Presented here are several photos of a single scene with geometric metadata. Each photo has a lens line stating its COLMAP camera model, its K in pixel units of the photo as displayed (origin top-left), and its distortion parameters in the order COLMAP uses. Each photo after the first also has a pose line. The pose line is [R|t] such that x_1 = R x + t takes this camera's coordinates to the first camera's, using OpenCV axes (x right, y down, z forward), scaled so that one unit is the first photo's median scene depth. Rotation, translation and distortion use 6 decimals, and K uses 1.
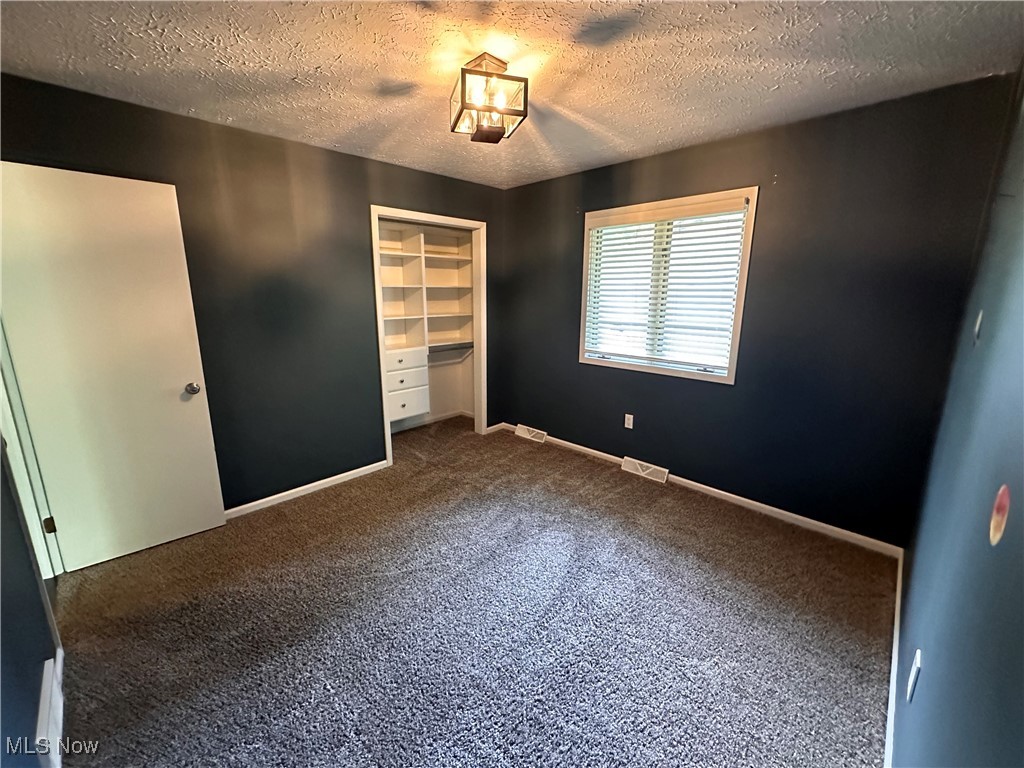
lens RADIAL K [[409.3, 0, 509.6], [0, 409.3, 383.8], [0, 0, 1]] dist [-0.001336, 0.000243]
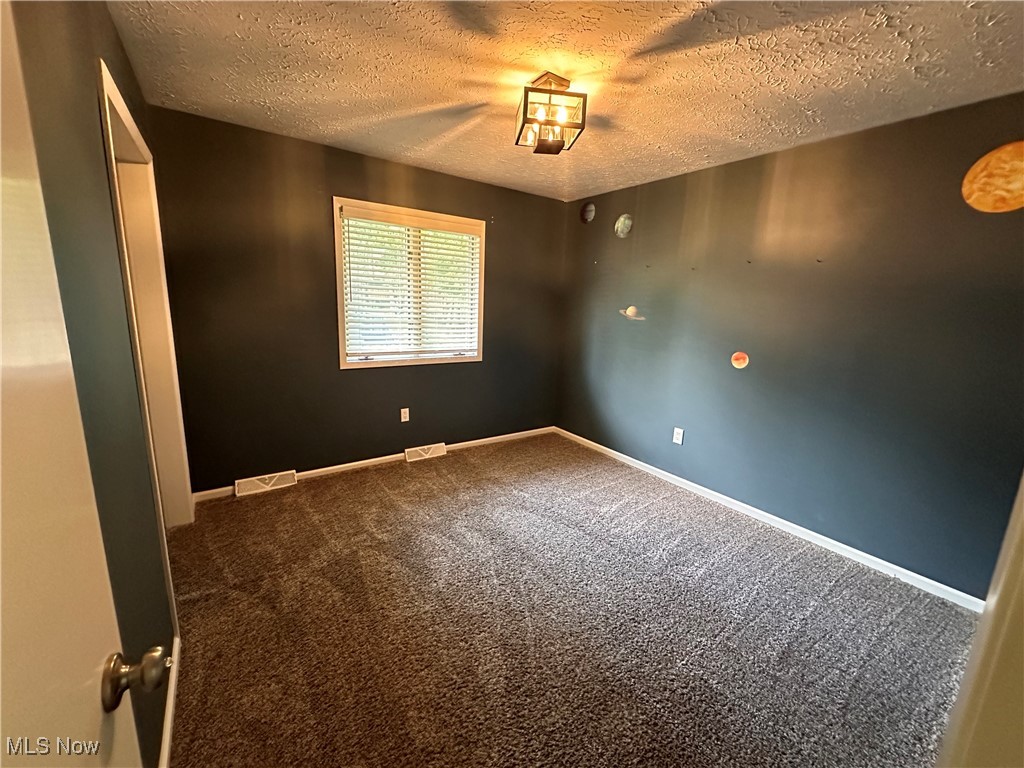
lens RADIAL K [[409.3, 0, 513.9], [0, 409.3, 384.4], [0, 0, 1]] dist [-0.001336, 0.000243]
pose [[0.173449, -0.192161, 0.965914, -0.666844], [0.179275, 0.970554, 0.160892, -0.104189], [-0.968388, 0.145257, 0.202791, 0.520720]]
